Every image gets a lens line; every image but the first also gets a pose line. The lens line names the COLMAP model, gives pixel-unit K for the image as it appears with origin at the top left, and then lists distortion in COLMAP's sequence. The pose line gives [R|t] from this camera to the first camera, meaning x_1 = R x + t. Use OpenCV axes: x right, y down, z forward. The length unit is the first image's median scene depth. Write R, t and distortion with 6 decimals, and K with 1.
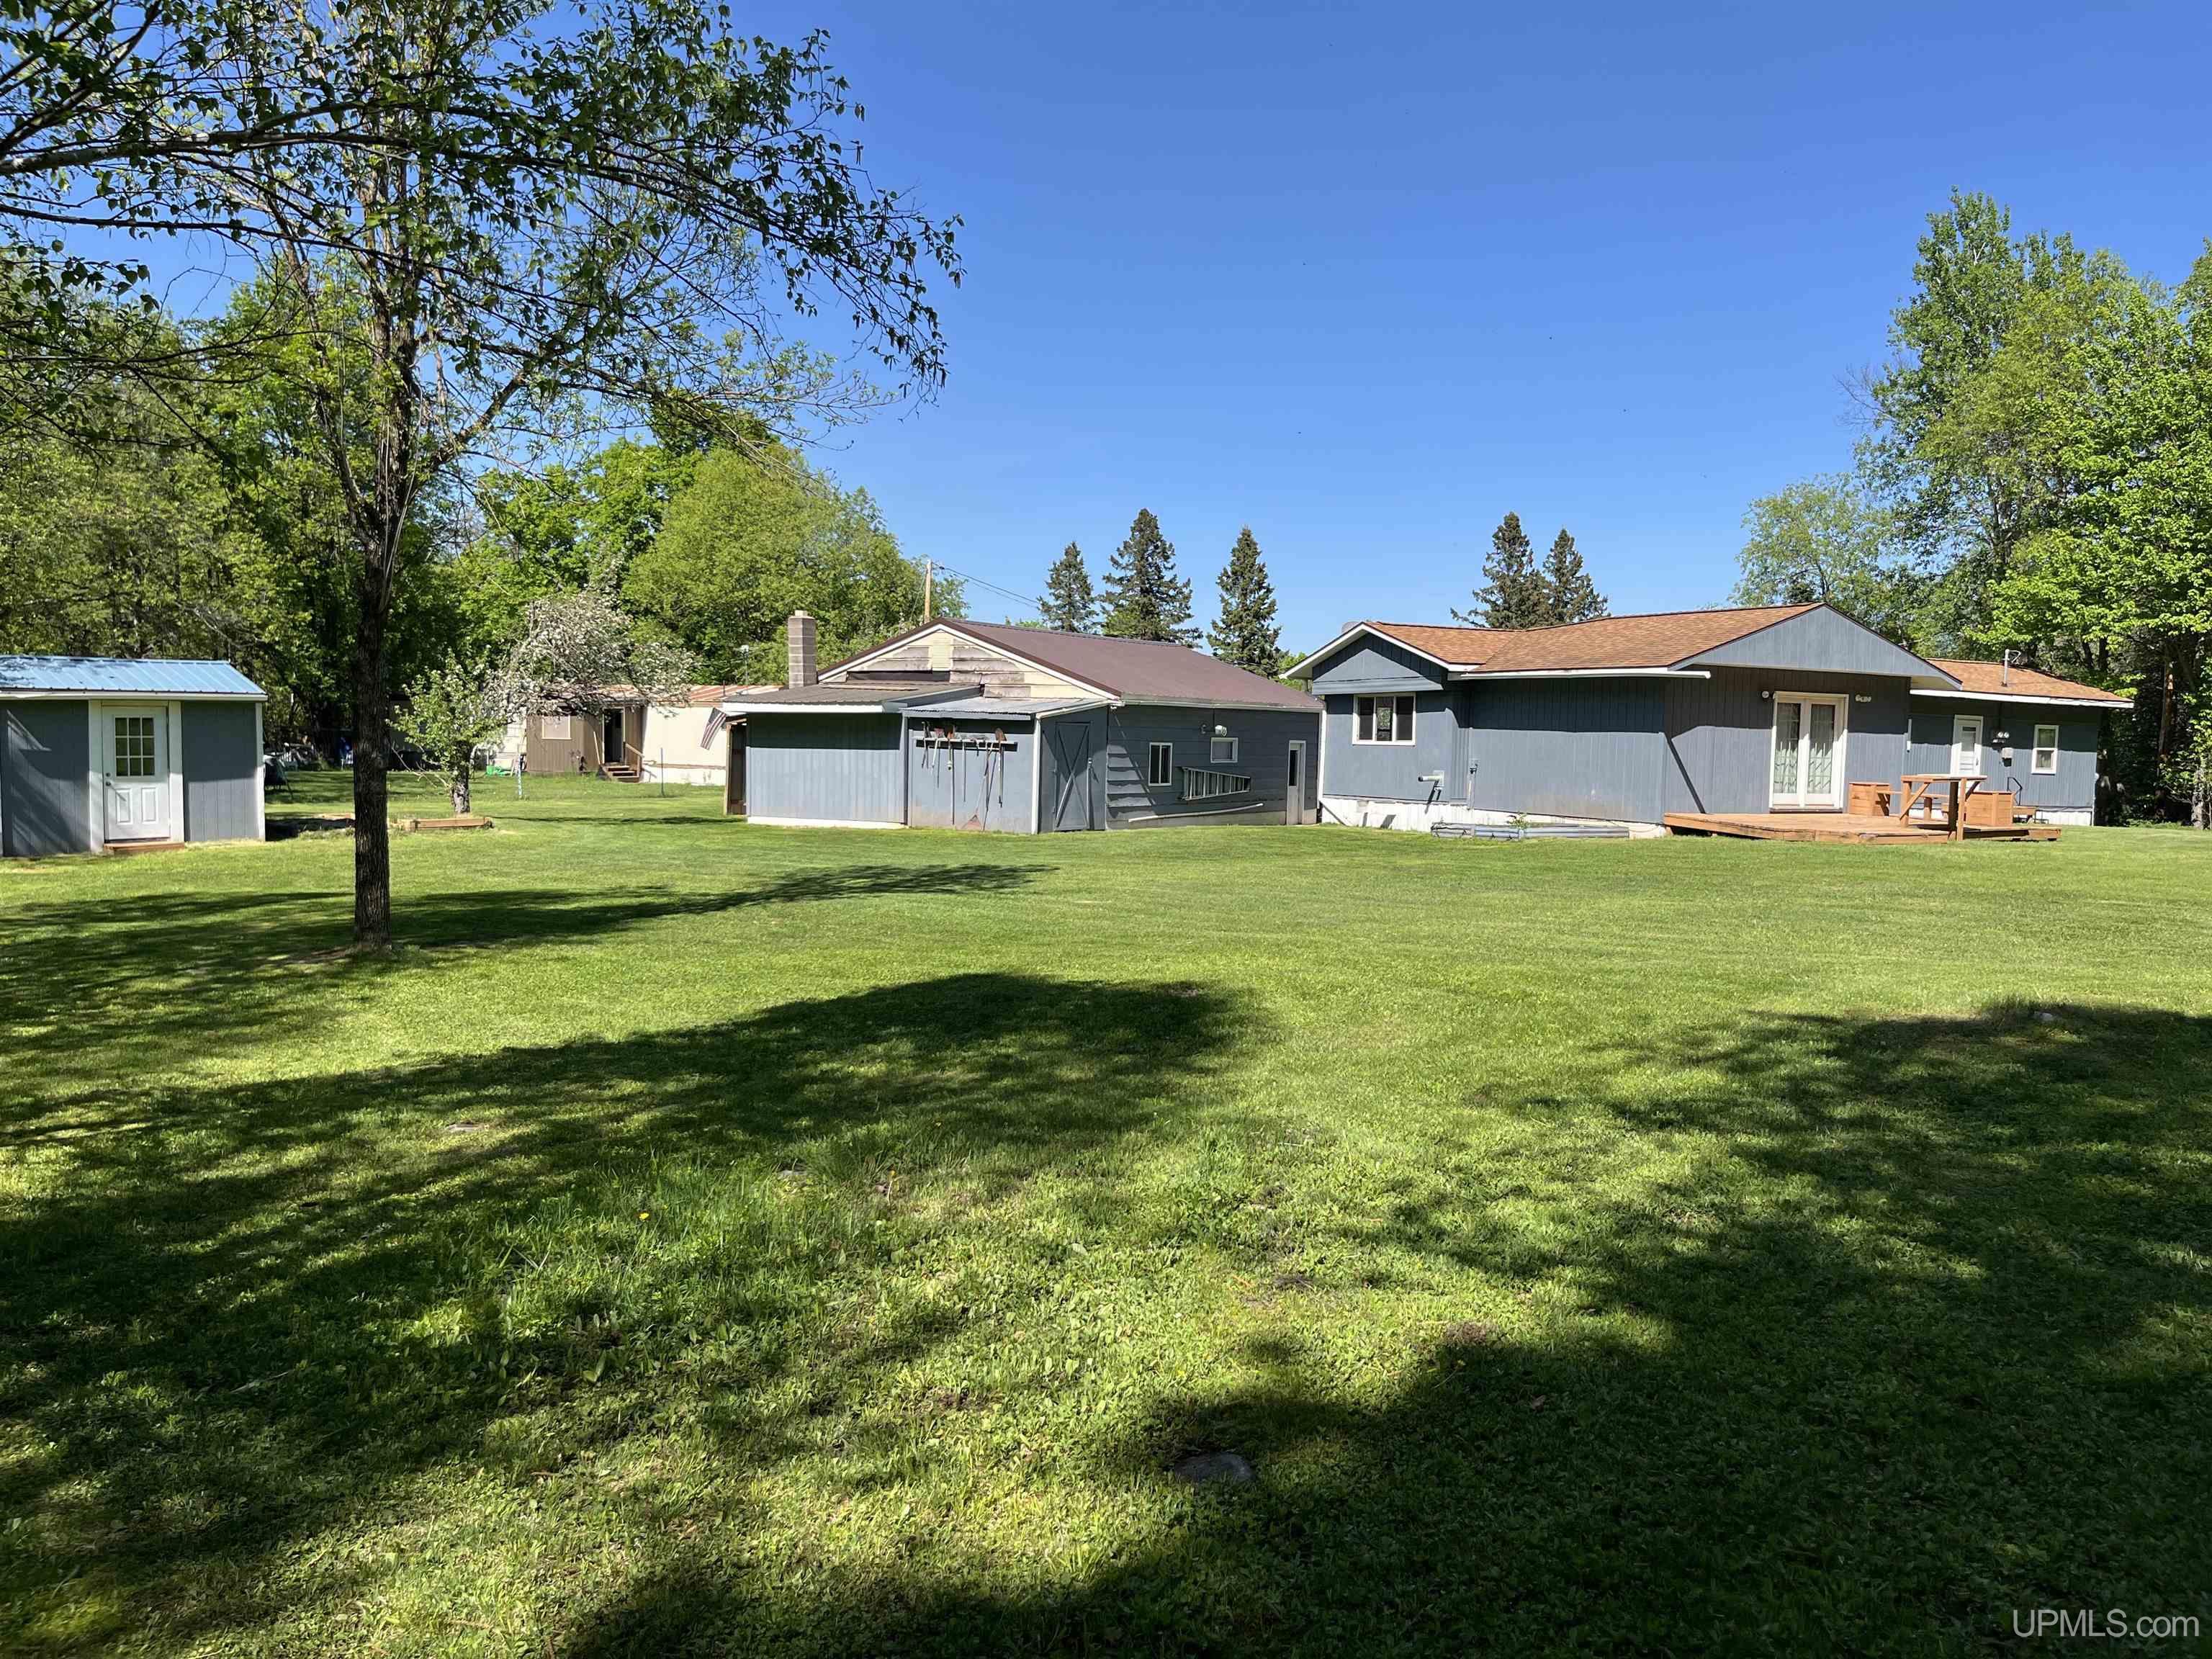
lens RADIAL K [[1676.0, 0, 1109.1], [0, 1676.0, 833.1], [0, 0, 1]] dist [0.058787, -0.085448]
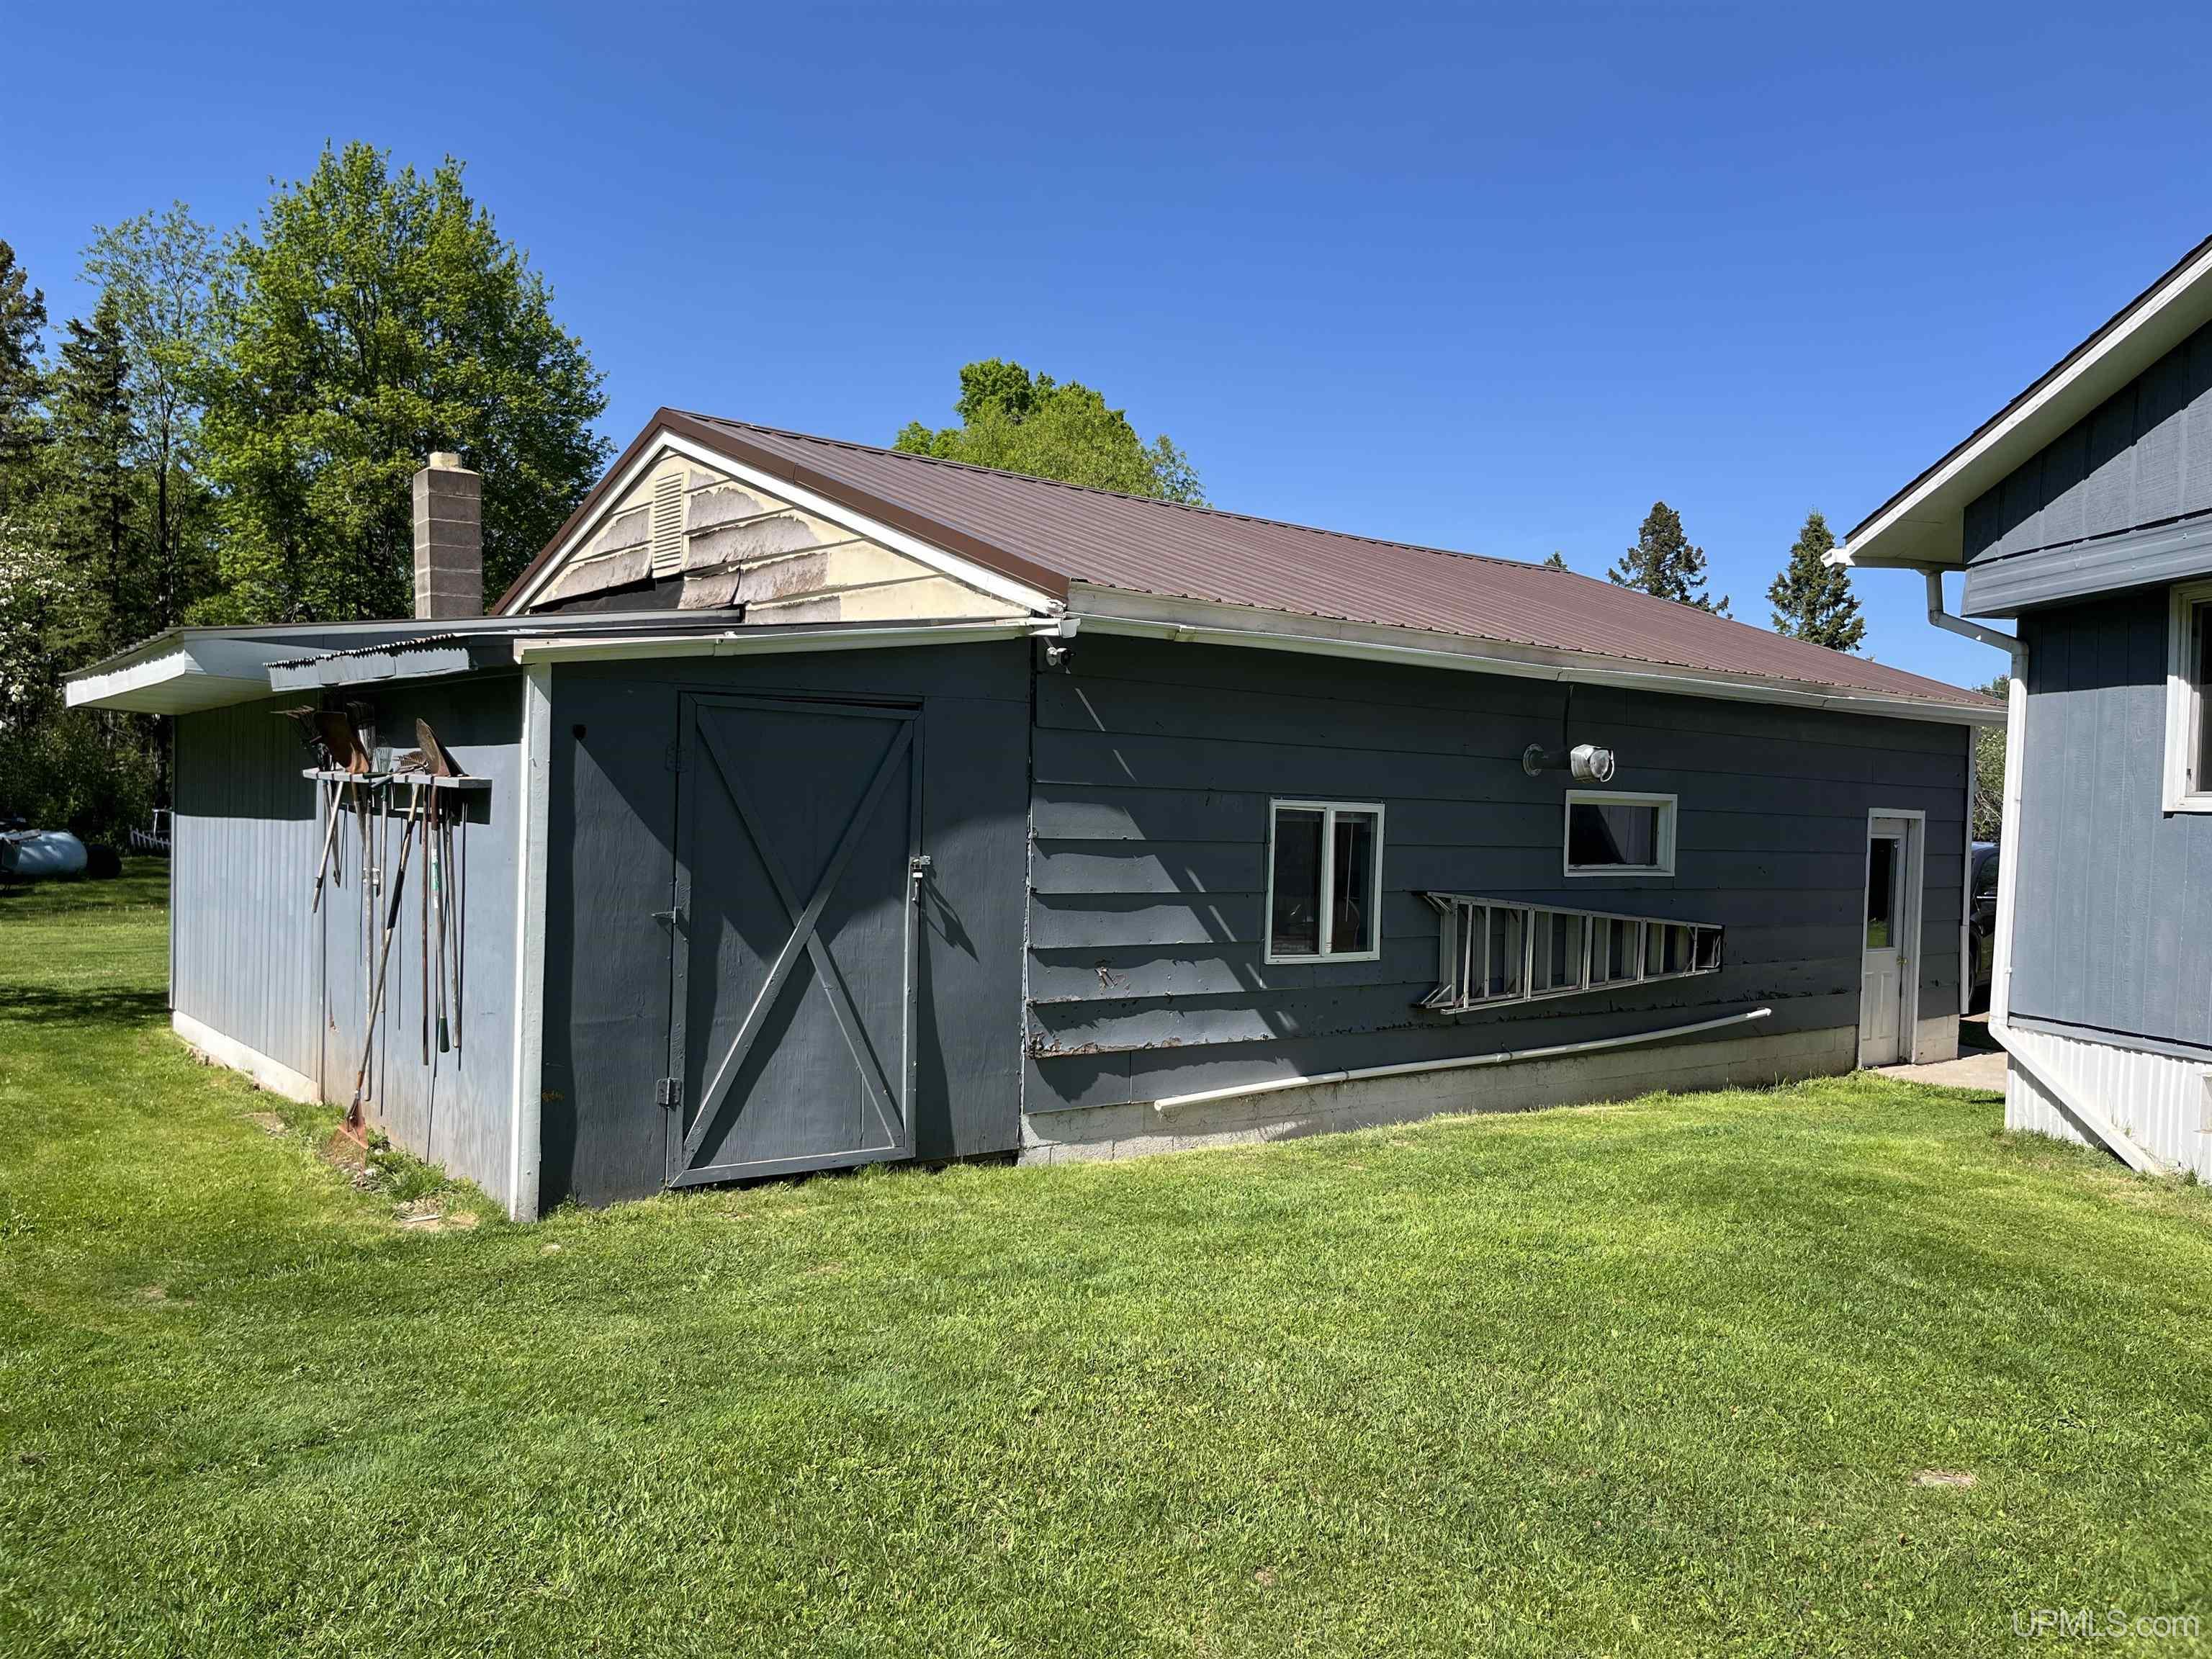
lens RADIAL K [[1676.0, 0, 1087.2], [0, 1676.0, 851.0], [0, 0, 1]] dist [0.058787, -0.085448]
pose [[0.944322, 0.012496, -0.328785, 0.072982], [-0.026591, 0.998908, -0.038408, -0.030705], [0.327946, 0.045012, 0.943624, 0.650376]]
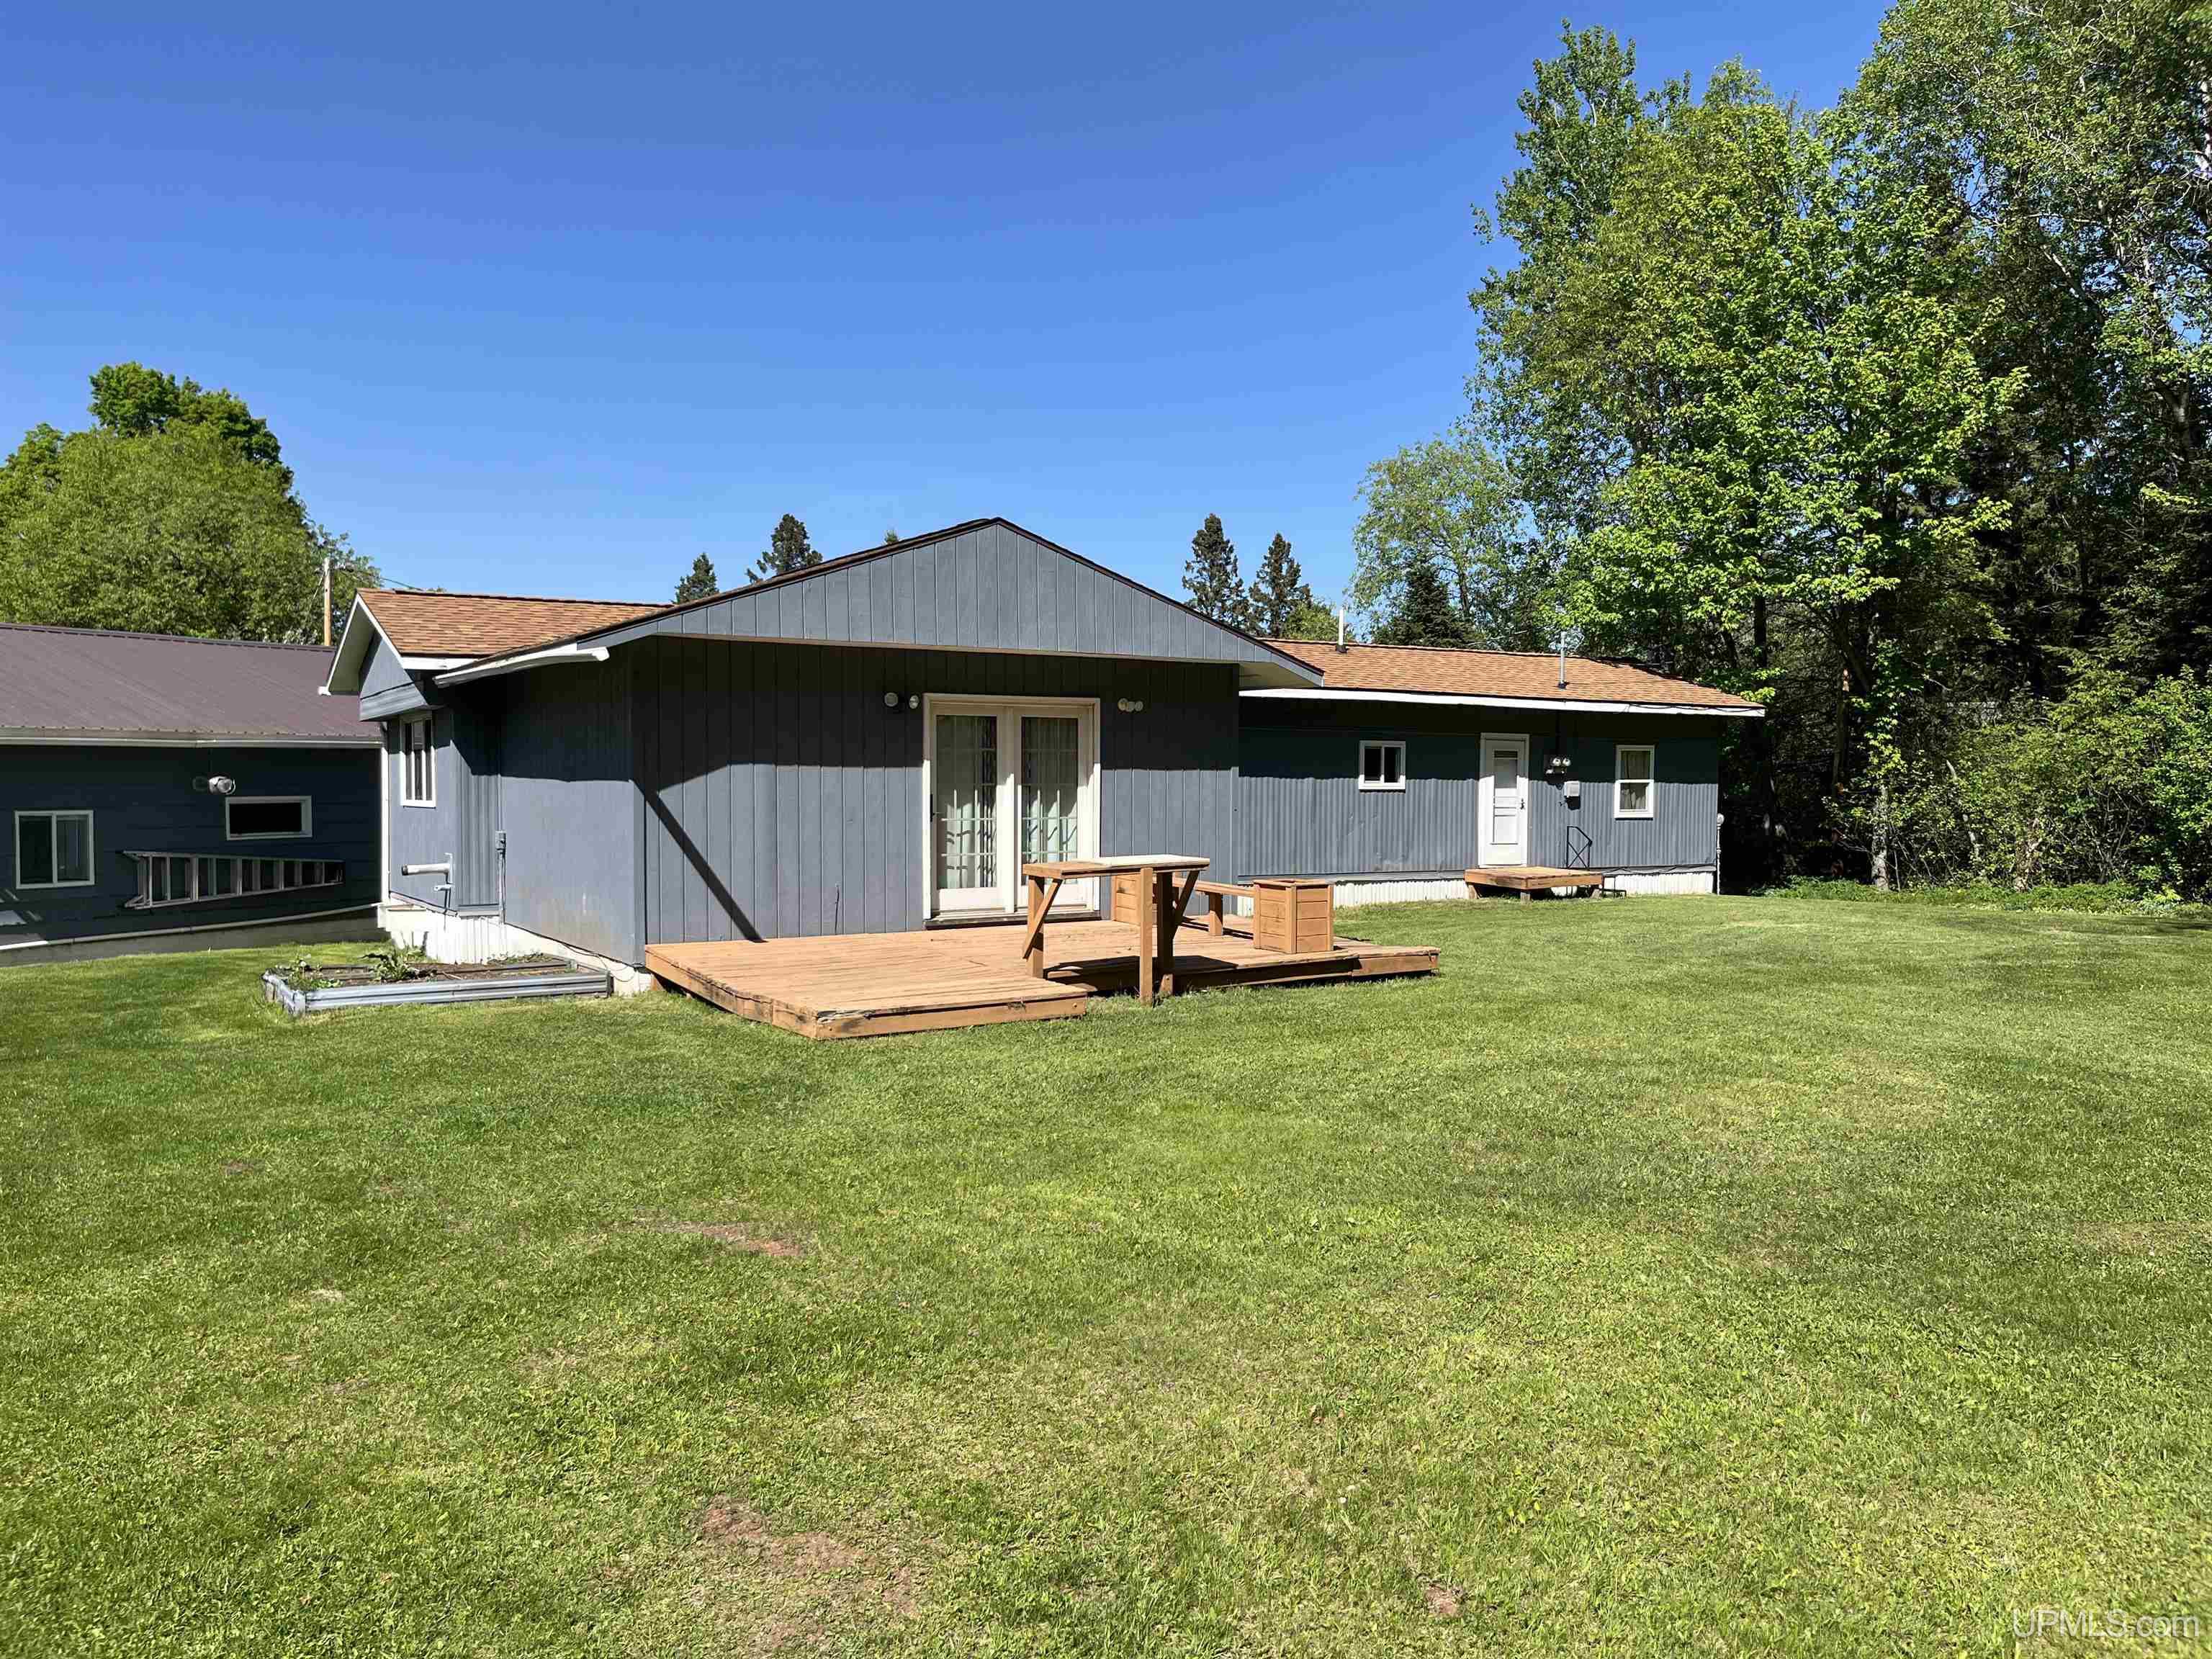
lens RADIAL K [[1676.0, 0, 1100.4], [0, 1676.0, 838.1], [0, 0, 1]] dist [0.058787, -0.085448]
pose [[0.997478, -0.026948, 0.065668, 0.305622], [0.028247, 0.999422, -0.018941, -0.021197], [-0.065120, 0.020748, 0.997662, 0.360752]]
